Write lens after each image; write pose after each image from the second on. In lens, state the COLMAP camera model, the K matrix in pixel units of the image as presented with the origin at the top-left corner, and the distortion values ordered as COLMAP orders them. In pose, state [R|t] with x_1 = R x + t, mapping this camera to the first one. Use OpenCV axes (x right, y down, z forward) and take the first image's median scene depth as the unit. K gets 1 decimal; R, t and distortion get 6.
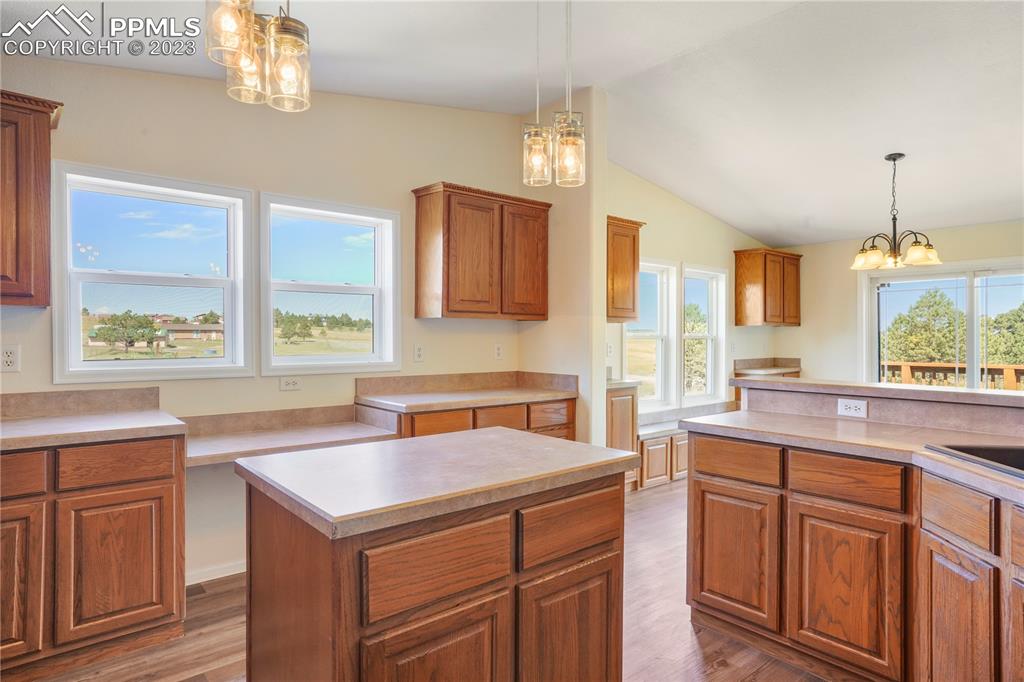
lens RADIAL K [[591.0, 0, 515.8], [0, 591.0, 333.8], [0, 0, 1]] dist [0.004355, 0.002651]
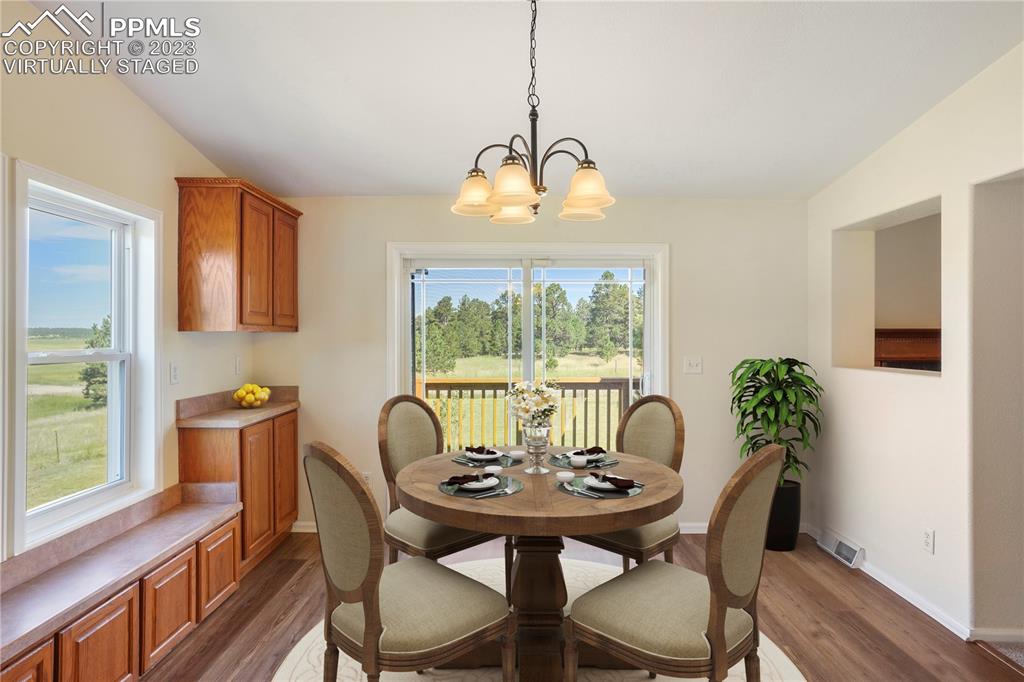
lens RADIAL K [[599.8, 0, 513.4], [0, 599.8, 335.8], [0, 0, 1]] dist [0.001610, 0.000338]
pose [[0.656185, 0.000718, 0.754599, 0.179670], [-0.003821, 0.999990, 0.002371, -0.012030], [-0.754590, -0.004440, 0.656182, 0.470135]]
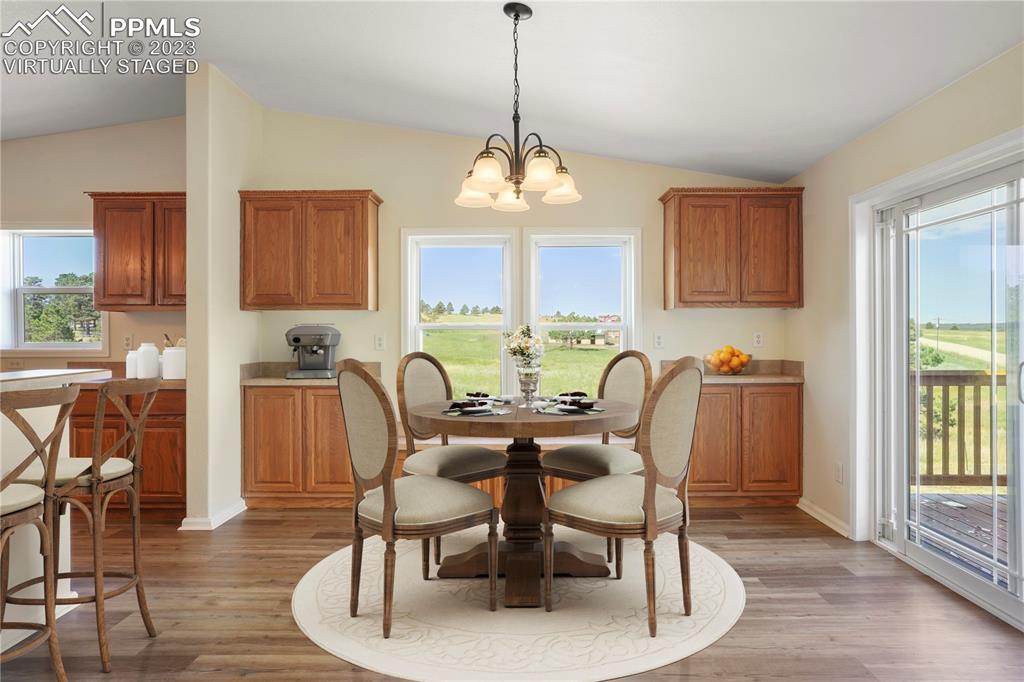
lens RADIAL K [[591.0, 0, 522.0], [0, 591.0, 337.3], [0, 0, 1]] dist [0.004355, 0.002651]
pose [[0.755813, -0.004616, -0.654771, 0.694704], [0.010765, 0.999928, 0.005377, 0.014642], [0.654699, -0.011113, 0.755808, 0.374777]]
